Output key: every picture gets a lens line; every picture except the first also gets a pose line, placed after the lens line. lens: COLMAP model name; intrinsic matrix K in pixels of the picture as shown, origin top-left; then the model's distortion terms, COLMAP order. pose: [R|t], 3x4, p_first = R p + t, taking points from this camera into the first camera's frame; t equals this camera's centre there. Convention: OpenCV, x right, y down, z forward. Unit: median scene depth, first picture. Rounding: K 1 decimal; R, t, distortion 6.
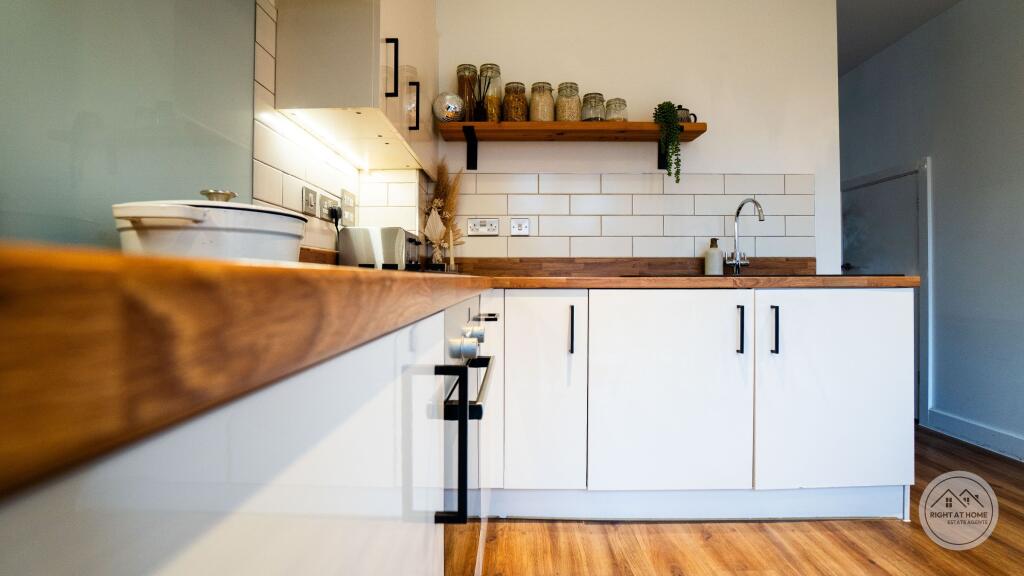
lens RADIAL K [[466.2, 0, 515.3], [0, 466.2, 280.5], [0, 0, 1]] dist [-0.066669, 0.025044]
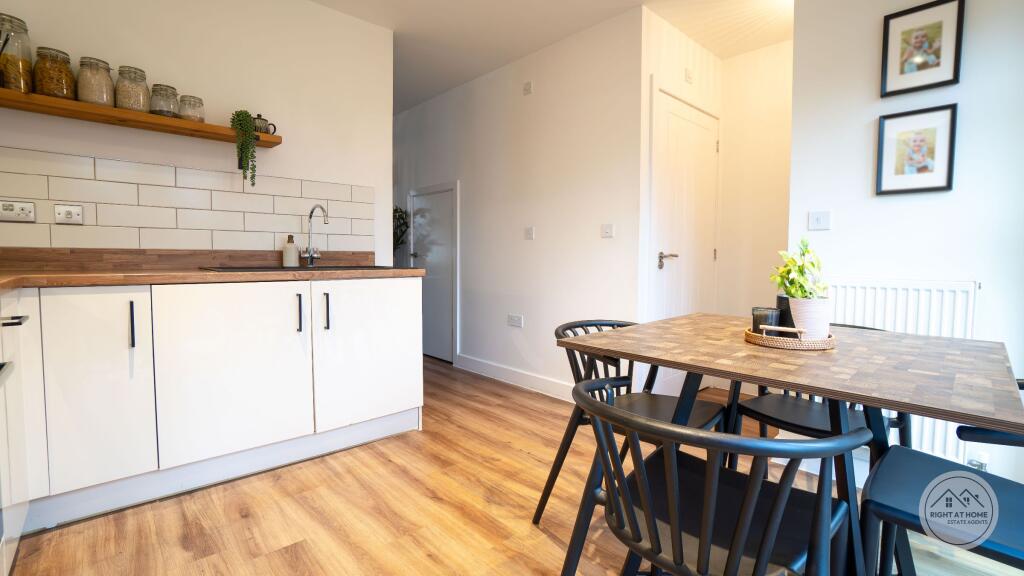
lens RADIAL K [[455.2, 0, 514.9], [0, 455.2, 282.7], [0, 0, 1]] dist [-0.057812, 0.020502]
pose [[0.725702, -0.032778, 0.687228, 0.055955], [-0.008125, 0.998387, 0.056199, -0.041287], [-0.687961, -0.046367, 0.724265, -0.251809]]
